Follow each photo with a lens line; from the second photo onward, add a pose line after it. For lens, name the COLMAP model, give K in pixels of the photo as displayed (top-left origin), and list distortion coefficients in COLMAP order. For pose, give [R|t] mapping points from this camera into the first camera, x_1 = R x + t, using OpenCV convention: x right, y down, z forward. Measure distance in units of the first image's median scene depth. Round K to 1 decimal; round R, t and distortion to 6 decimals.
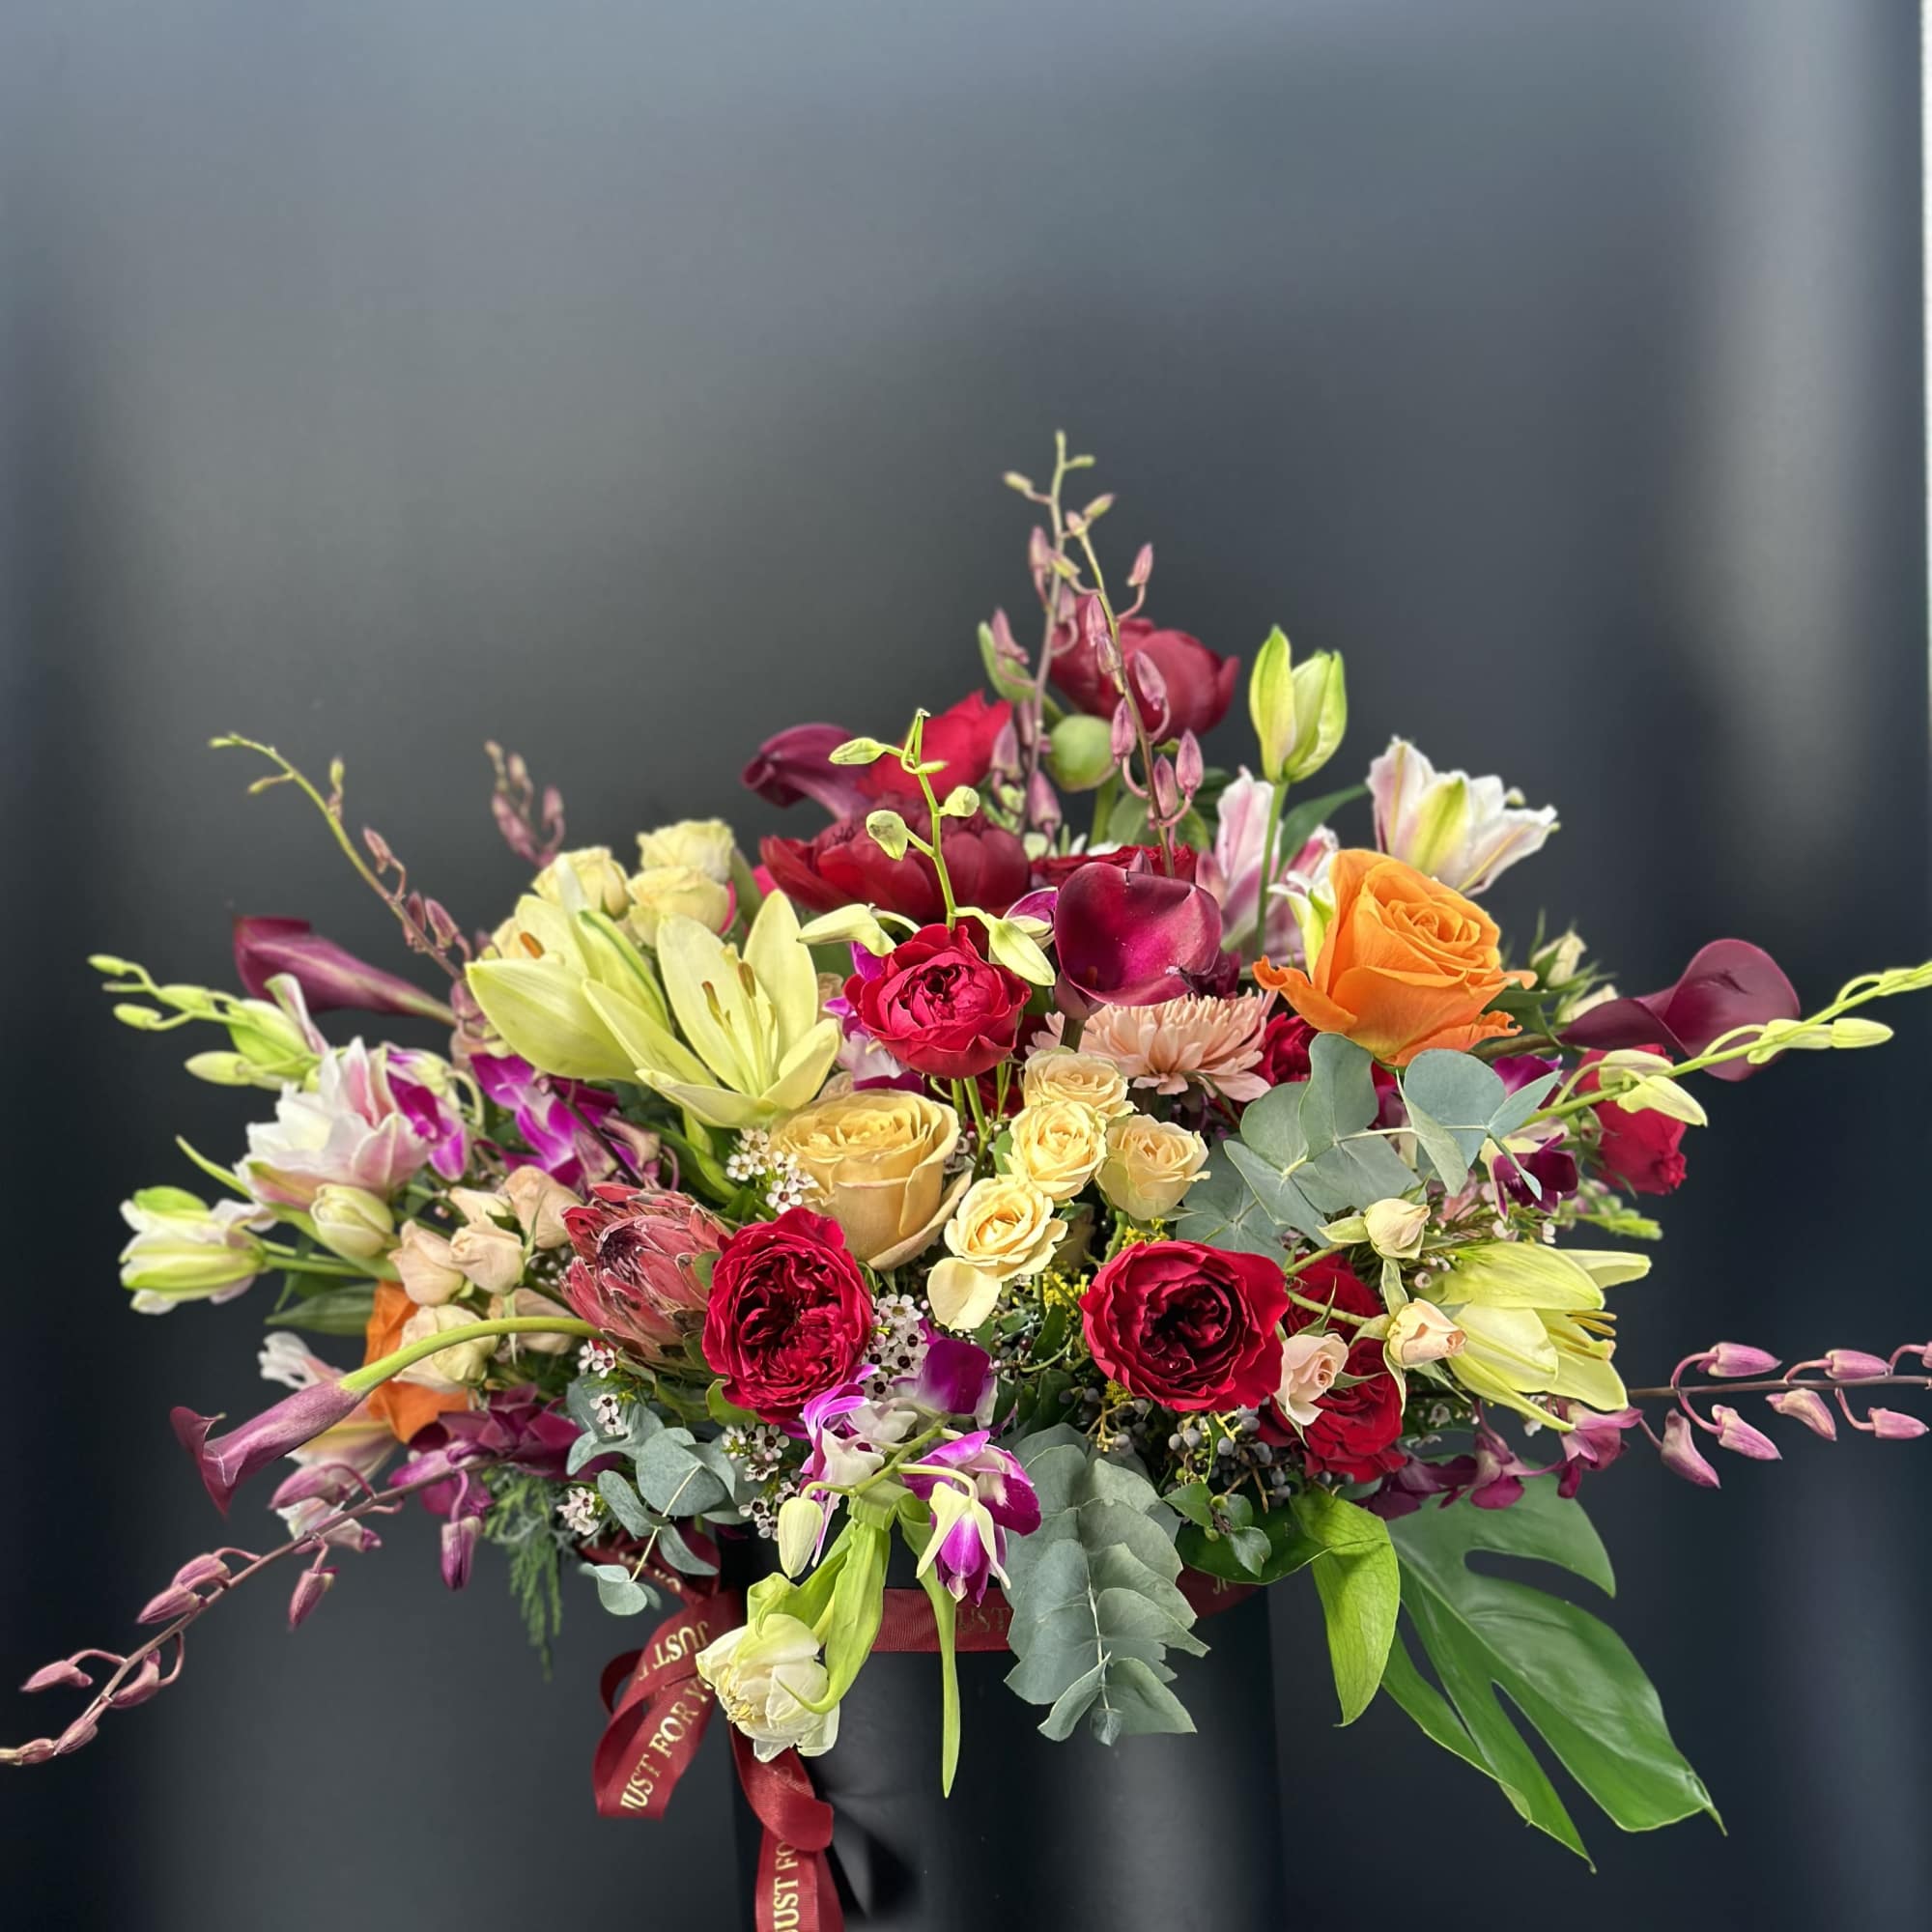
lens RADIAL K [[3734.3, 0, 966.0], [0, 3734.3, 966.0], [0, 0, 1]] dist [-0.015310, 0.180674]
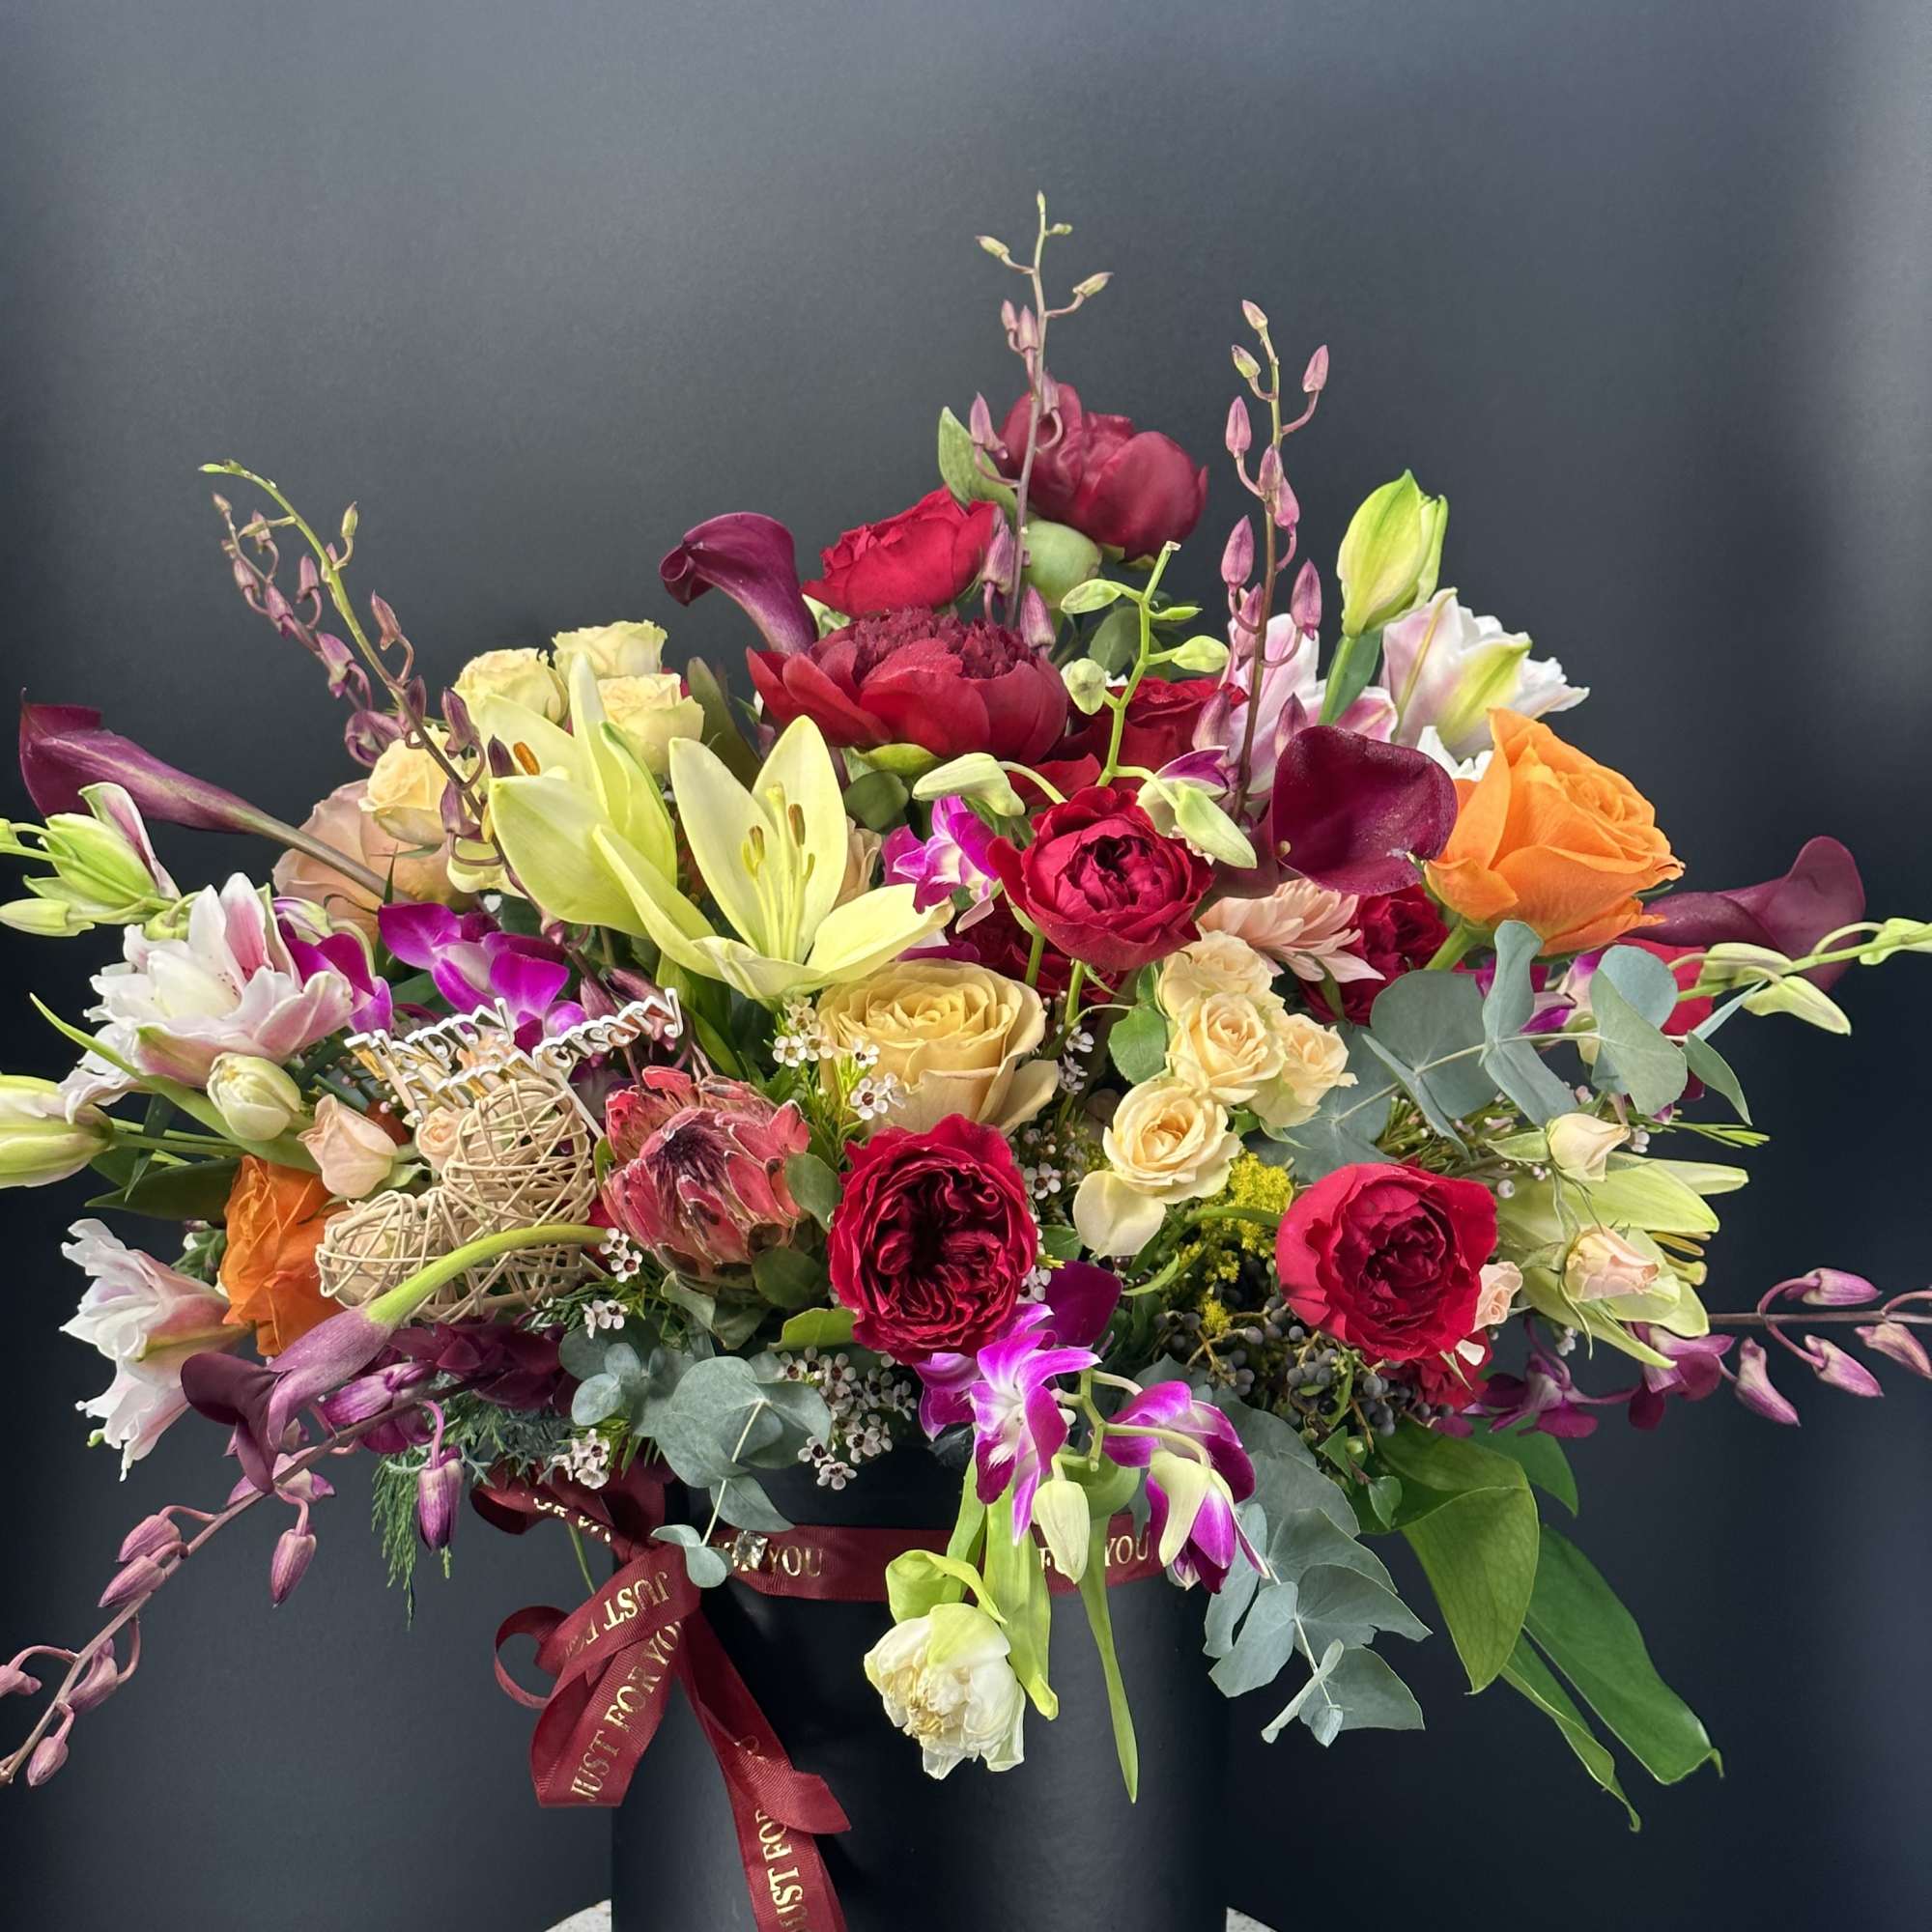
lens RADIAL K [[3752.0, 0, 1010.3], [0, 3752.0, 956.0], [0, 0, 1]] dist [0.009401, 0.126523]
pose [[0.962993, 0.029674, 0.267888, -0.238580], [-0.046436, 0.997325, 0.056450, -0.017593], [-0.265496, -0.066800, 0.961795, 0.171631]]
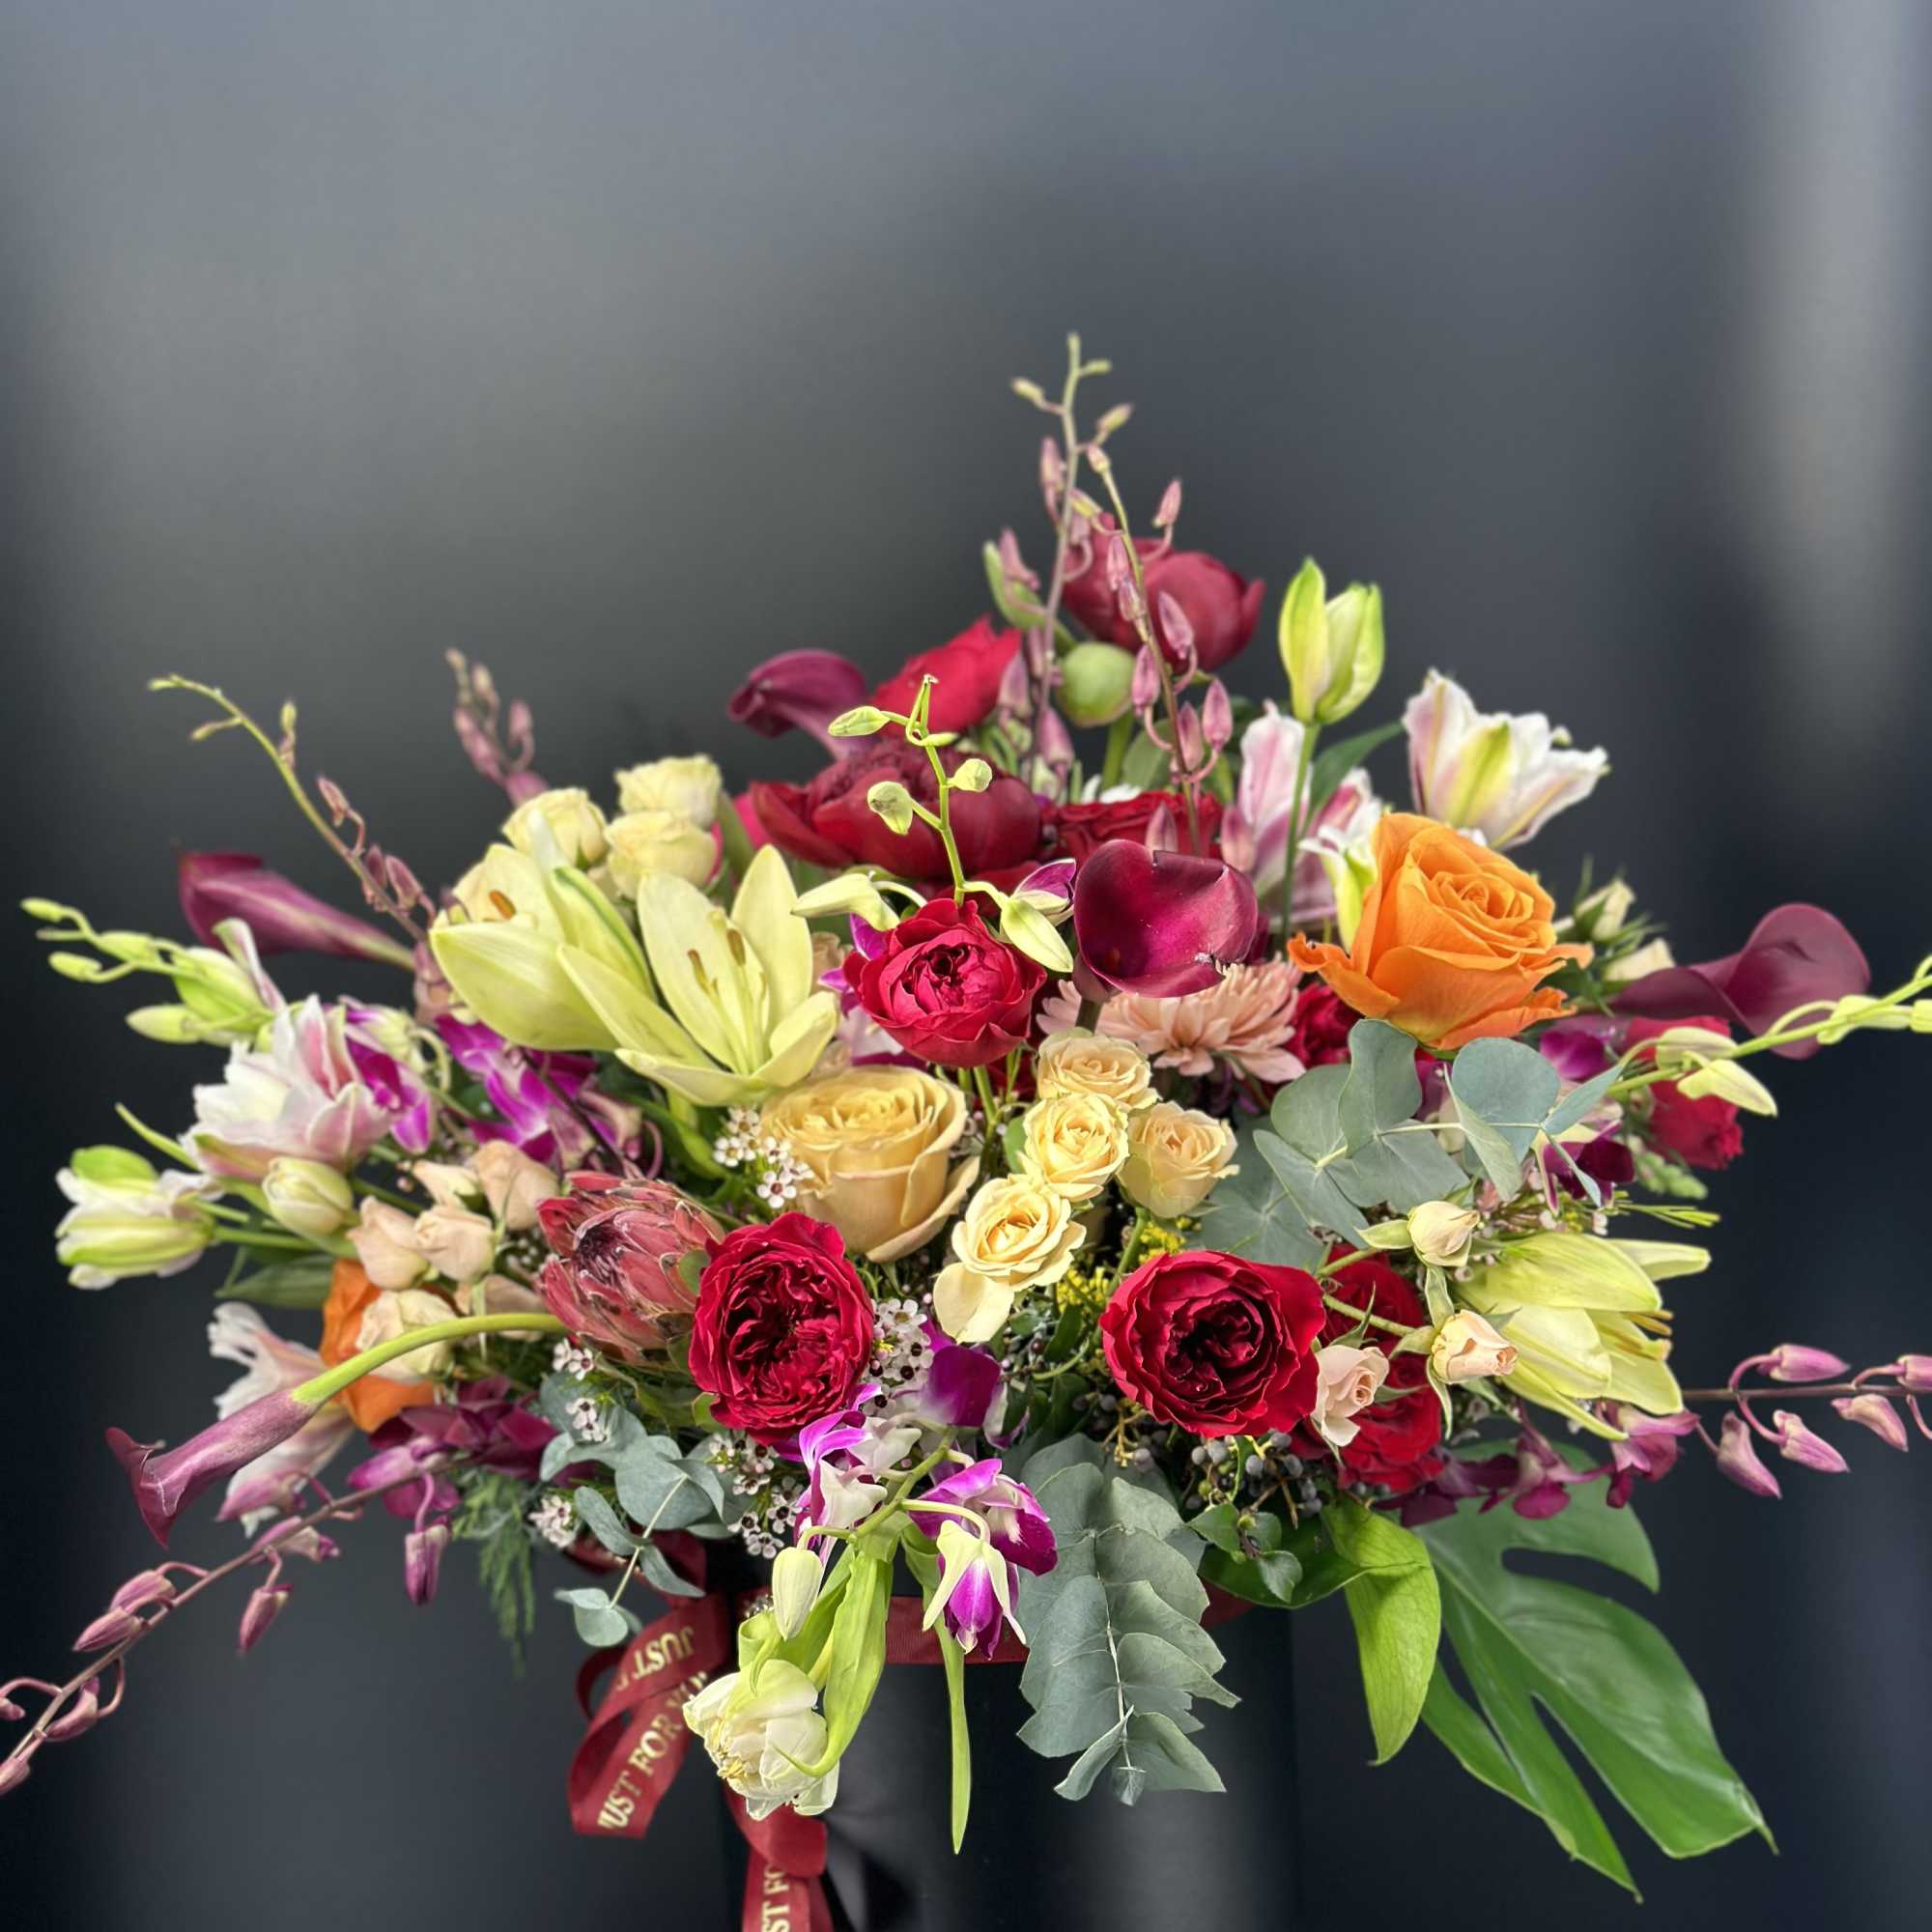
lens RADIAL K [[3752.0, 0, 1010.3], [0, 3752.0, 956.0], [0, 0, 1]] dist [0.009401, 0.126523]
pose [[0.999817, 0.004227, 0.018631, -0.008304], [-0.005122, 0.998823, 0.048240, -0.039495], [-0.018405, -0.048327, 0.998662, 0.073839]]
